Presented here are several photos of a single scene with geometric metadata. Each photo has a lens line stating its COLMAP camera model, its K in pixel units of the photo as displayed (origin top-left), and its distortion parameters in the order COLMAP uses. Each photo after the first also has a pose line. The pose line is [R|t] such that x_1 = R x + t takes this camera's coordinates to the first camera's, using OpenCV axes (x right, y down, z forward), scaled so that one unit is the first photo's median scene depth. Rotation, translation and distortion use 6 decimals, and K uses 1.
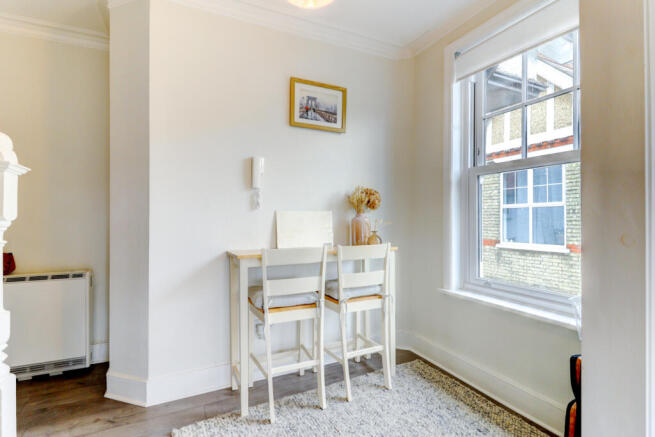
lens RADIAL K [[316.4, 0, 329.8], [0, 316.4, 219.3], [0, 0, 1]] dist [0.002176, -0.000027]
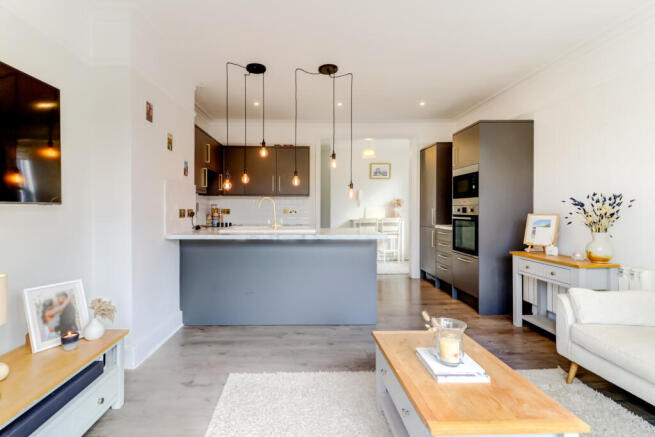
lens RADIAL K [[313.7, 0, 295.8], [0, 313.7, 209.5], [0, 0, 1]] dist [0.001651, 0.000271]
pose [[0.888597, 0.002401, -0.458683, 0.619570], [0.002831, 0.999939, 0.010720, -0.036173], [0.458680, -0.010824, 0.888535, -1.998202]]
